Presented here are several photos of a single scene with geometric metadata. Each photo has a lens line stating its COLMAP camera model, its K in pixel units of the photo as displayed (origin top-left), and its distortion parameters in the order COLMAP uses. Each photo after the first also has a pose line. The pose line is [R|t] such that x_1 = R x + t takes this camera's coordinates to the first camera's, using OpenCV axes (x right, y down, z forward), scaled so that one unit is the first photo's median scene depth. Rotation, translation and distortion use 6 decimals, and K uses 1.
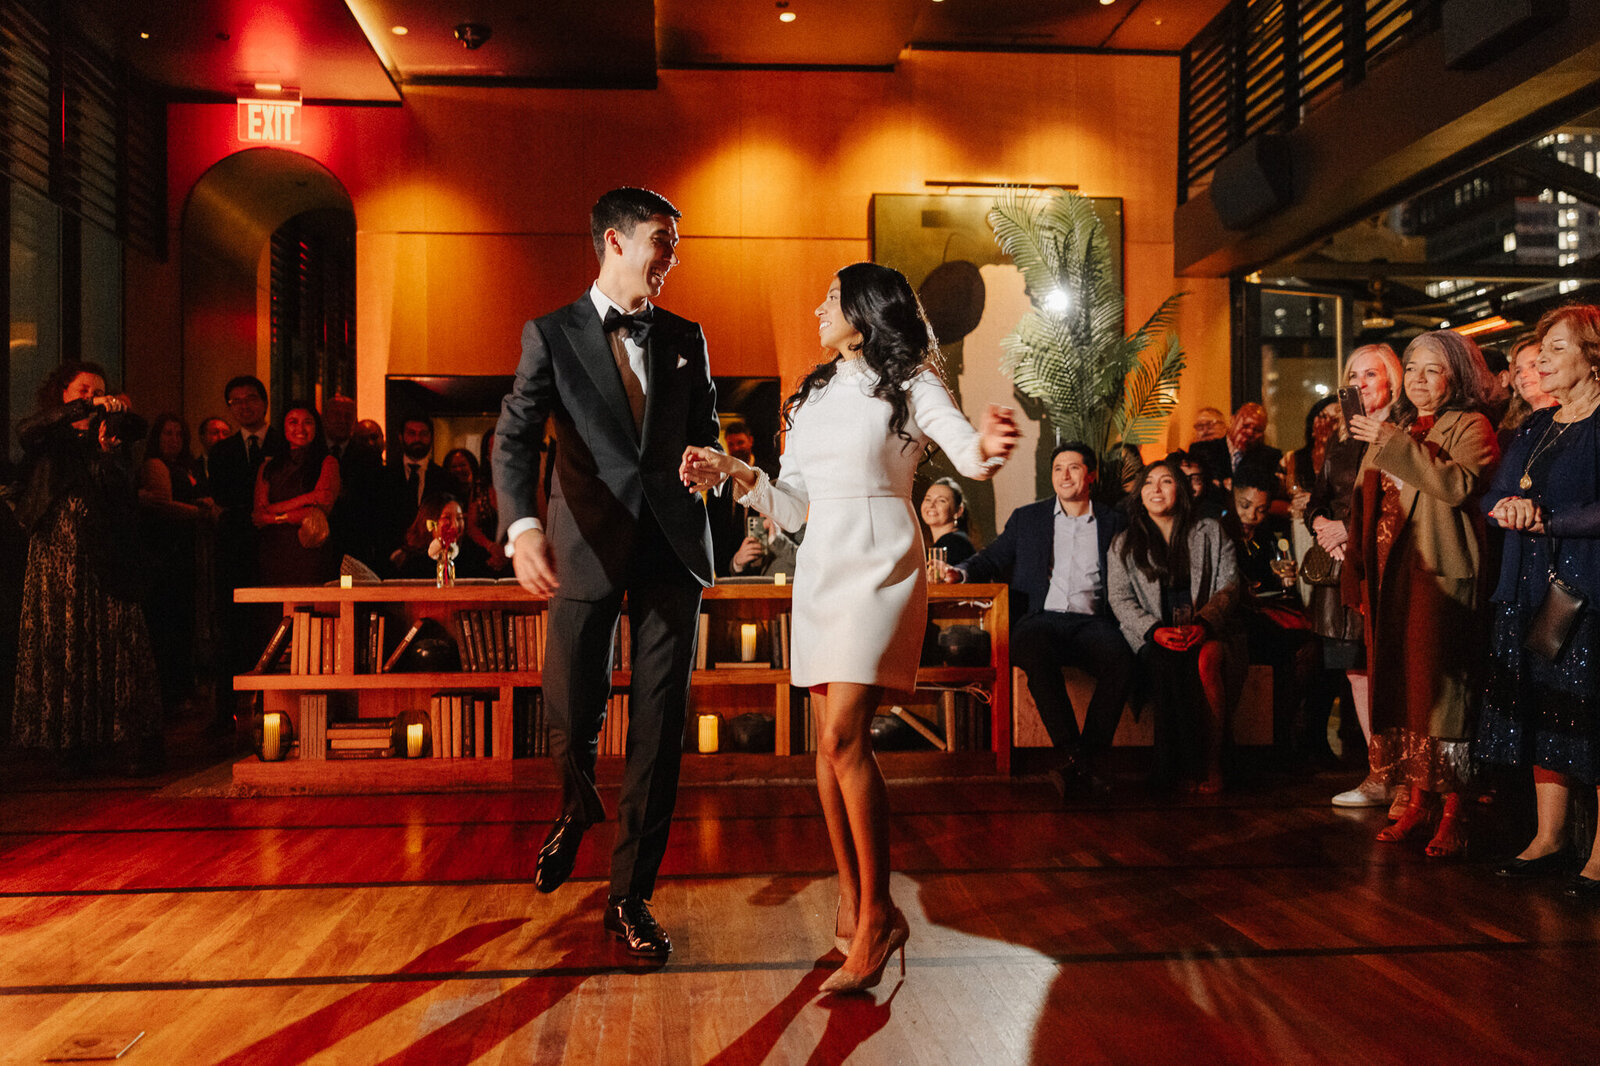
lens RADIAL K [[1397.0, 0, 773.9], [0, 1397.0, 506.2], [0, 0, 1]] dist [0.047714, -0.021245]
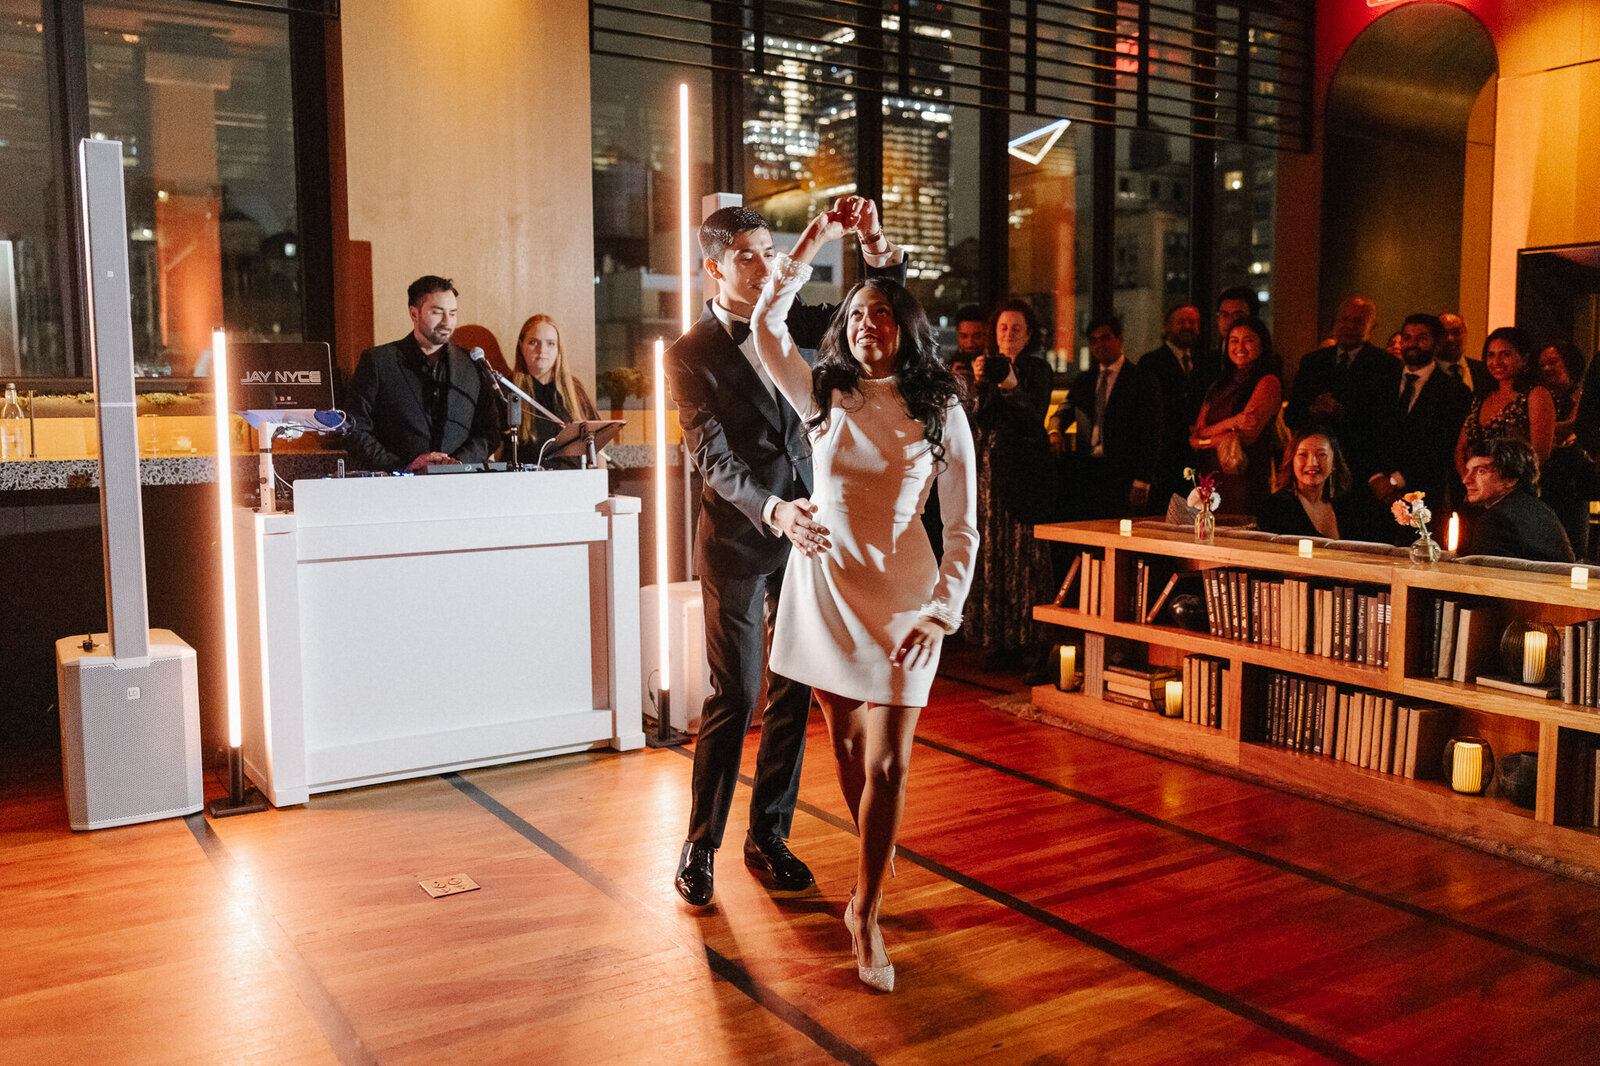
lens RADIAL K [[1397.0, 0, 784.2], [0, 1397.0, 495.7], [0, 0, 1]] dist [0.047714, -0.021245]
pose [[0.490033, 0.069170, -0.868955, 0.432740], [0.028864, 0.995013, 0.095481, -0.068348], [0.871226, -0.071871, 0.485592, 0.318239]]
